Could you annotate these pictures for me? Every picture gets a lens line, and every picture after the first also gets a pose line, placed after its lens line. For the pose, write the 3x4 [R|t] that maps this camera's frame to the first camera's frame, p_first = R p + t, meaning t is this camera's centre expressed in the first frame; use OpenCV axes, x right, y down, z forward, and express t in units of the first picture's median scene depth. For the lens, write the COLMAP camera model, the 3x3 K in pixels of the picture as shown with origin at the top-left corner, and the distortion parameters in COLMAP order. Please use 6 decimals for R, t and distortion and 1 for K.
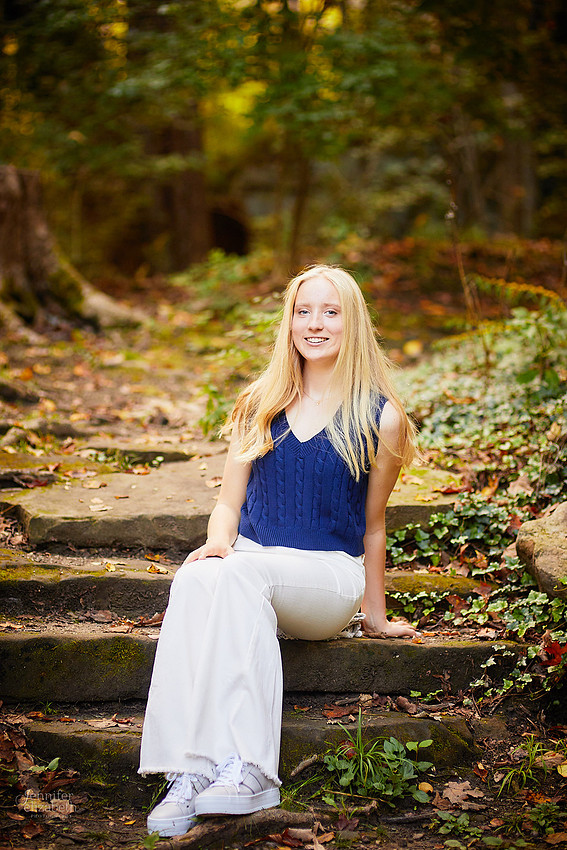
lens RADIAL K [[2176.2, 0, 283.2], [0, 2176.2, 425.7], [0, 0, 1]] dist [-0.218966, 0.000000]
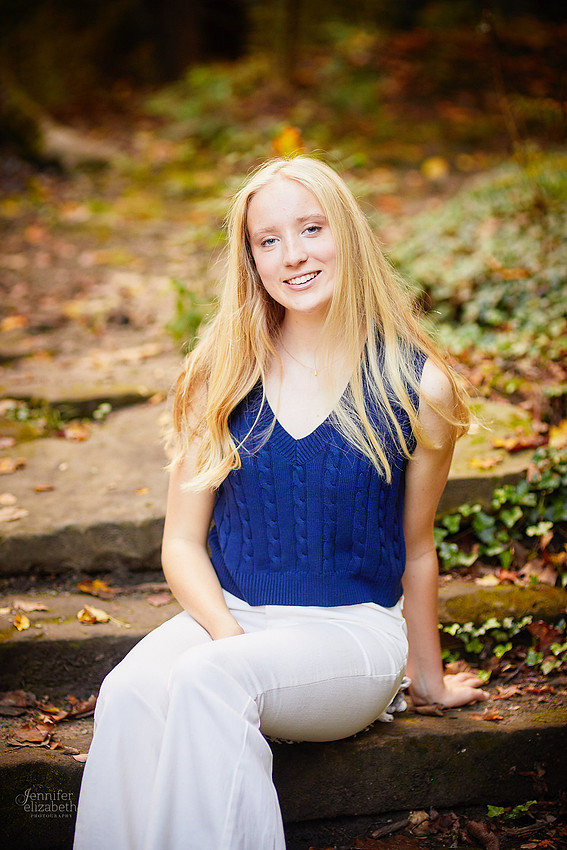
lens RADIAL K [[2176.2, 0, 286.8], [0, 2176.2, 424.7], [0, 0, 1]] dist [-0.218966, 0.000000]
pose [[0.997988, -0.062367, -0.011423, 0.011816], [0.063188, 0.993188, 0.097898, -0.050795], [0.005239, -0.098423, 0.995131, 0.324732]]
